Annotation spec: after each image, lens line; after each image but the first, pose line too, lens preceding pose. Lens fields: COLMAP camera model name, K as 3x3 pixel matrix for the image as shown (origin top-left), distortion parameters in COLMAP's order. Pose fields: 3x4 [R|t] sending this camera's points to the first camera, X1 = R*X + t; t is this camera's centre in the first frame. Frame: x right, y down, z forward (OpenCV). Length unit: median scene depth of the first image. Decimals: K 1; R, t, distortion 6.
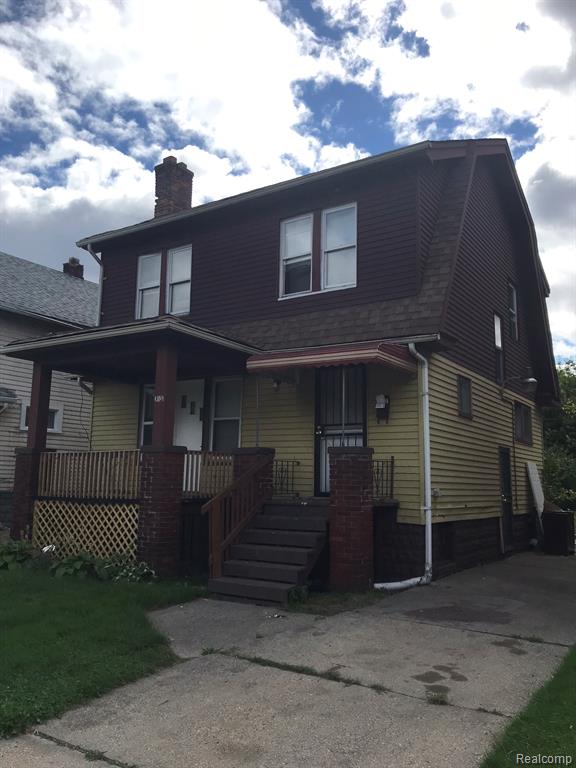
lens RADIAL K [[630.0, 0, 289.5], [0, 630.0, 379.1], [0, 0, 1]] dist [0.029567, -0.044263]
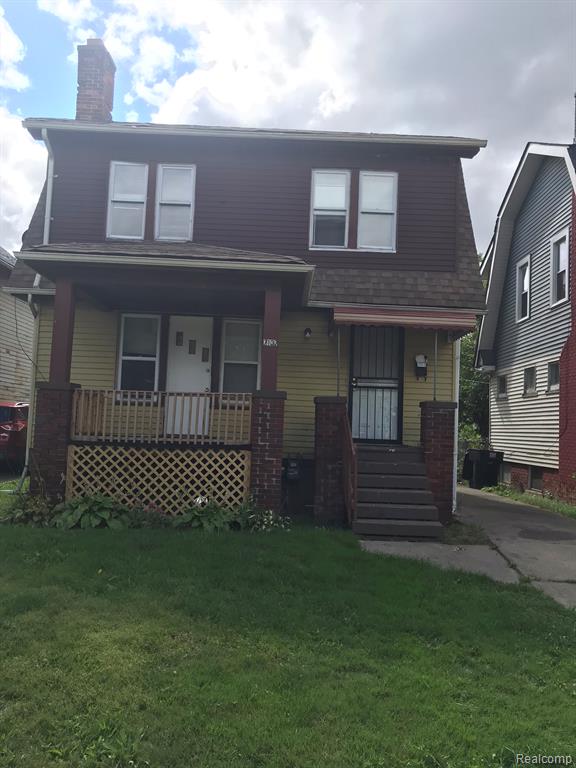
lens RADIAL K [[630.0, 0, 283.6], [0, 630.0, 378.5], [0, 0, 1]] dist [0.029567, -0.044263]
pose [[0.835421, 0.059422, 0.546388, -0.626482], [-0.112792, 0.991515, 0.064626, 0.019737], [-0.537912, -0.115618, 0.835035, 0.165895]]
